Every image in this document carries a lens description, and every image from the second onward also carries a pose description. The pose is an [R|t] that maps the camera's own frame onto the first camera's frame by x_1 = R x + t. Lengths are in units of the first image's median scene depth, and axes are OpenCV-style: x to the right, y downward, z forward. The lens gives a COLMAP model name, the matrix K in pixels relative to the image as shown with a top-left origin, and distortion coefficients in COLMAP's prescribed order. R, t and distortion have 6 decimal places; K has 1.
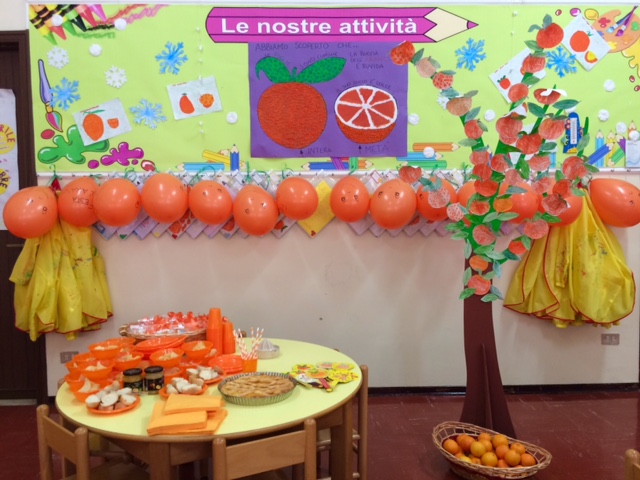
lens RADIAL K [[550.0, 0, 319.5], [0, 550.0, 240.1], [0, 0, 1]] dist [0.062831, -0.058124]
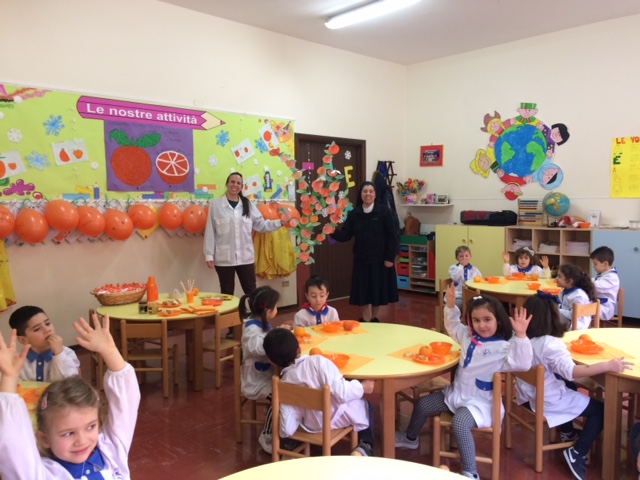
lens RADIAL K [[550.0, 0, 320.0], [0, 550.0, 240.8], [0, 0, 1]] dist [0.062831, -0.058124]
pose [[0.746060, -0.045013, 0.664355, -0.741354], [0.051136, 0.998639, 0.010237, 0.008915], [-0.663912, 0.026336, 0.747347, -0.604115]]
